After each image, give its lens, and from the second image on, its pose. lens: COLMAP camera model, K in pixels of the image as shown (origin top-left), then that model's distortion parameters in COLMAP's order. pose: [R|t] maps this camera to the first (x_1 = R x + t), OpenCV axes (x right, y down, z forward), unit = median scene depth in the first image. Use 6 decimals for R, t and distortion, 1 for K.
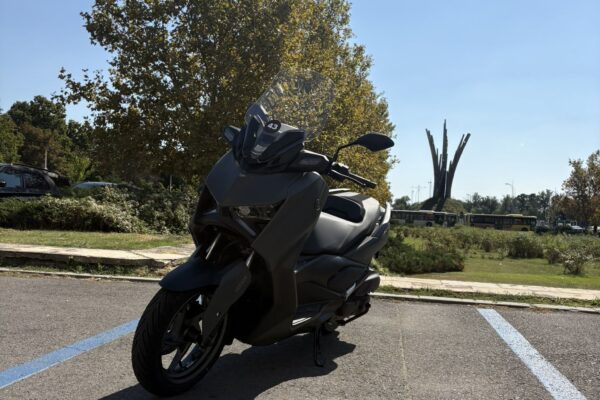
lens RADIAL K [[601.5, 0, 300.0], [0, 601.5, 200.0], [0, 0, 1]] dist [-0.007549, -0.003699]
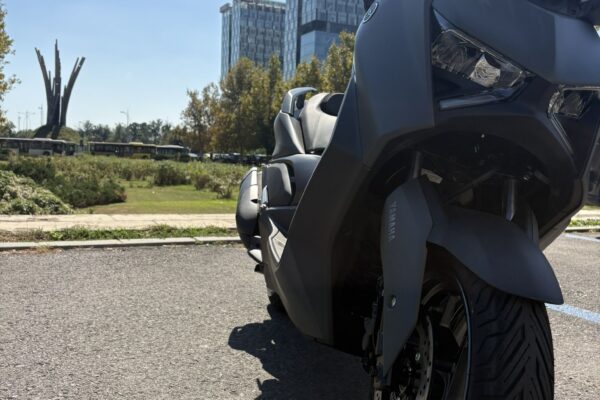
lens RADIAL K [[594.5, 0, 300.0], [0, 594.5, 200.0], [0, 0, 1]] dist [0.112680, -0.255289]
pose [[0.808511, -0.060782, 0.585333, -0.066726], [-0.008775, 0.993296, 0.115267, 0.004925], [-0.588415, -0.098332, 0.802557, 0.092685]]
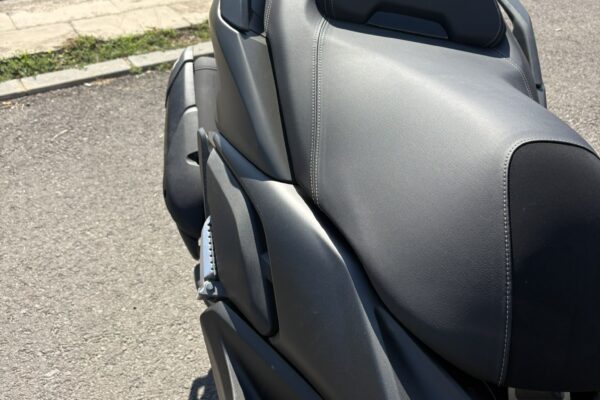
lens RADIAL K [[601.5, 0, 300.0], [0, 601.5, 200.0], [0, 0, 1]] dist [-0.007549, -0.003699]
pose [[0.773719, -0.406325, 0.486064, -0.025757], [0.059946, 0.810746, 0.582321, -0.013940], [-0.630686, -0.421416, 0.651647, 0.147370]]
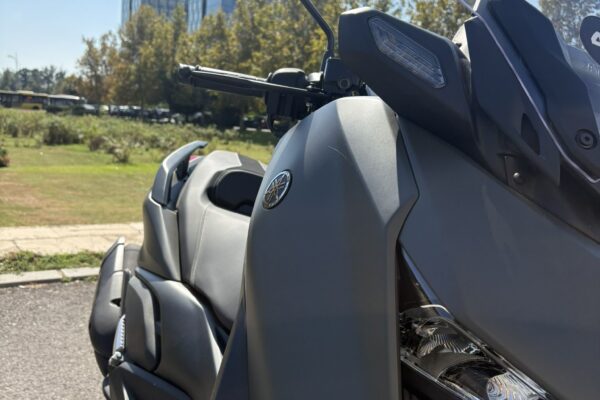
lens RADIAL K [[601.5, 0, 300.0], [0, 601.5, 200.0], [0, 0, 1]] dist [-0.007549, -0.003699]
pose [[0.708017, -0.092413, 0.700122, -0.044557], [-0.052039, 0.981878, 0.182229, -0.014029], [-0.704275, -0.165455, 0.690378, 0.117556]]
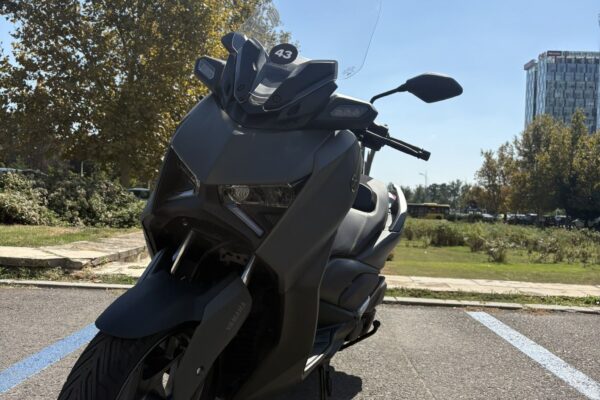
lens RADIAL K [[601.5, 0, 300.0], [0, 601.5, 200.0], [0, 0, 1]] dist [-0.007549, -0.003699]
pose [[0.990606, -0.002311, 0.136731, -0.015005], [-0.000094, 0.999845, 0.017585, 0.001918], [-0.136750, -0.017432, 0.990452, 0.052210]]
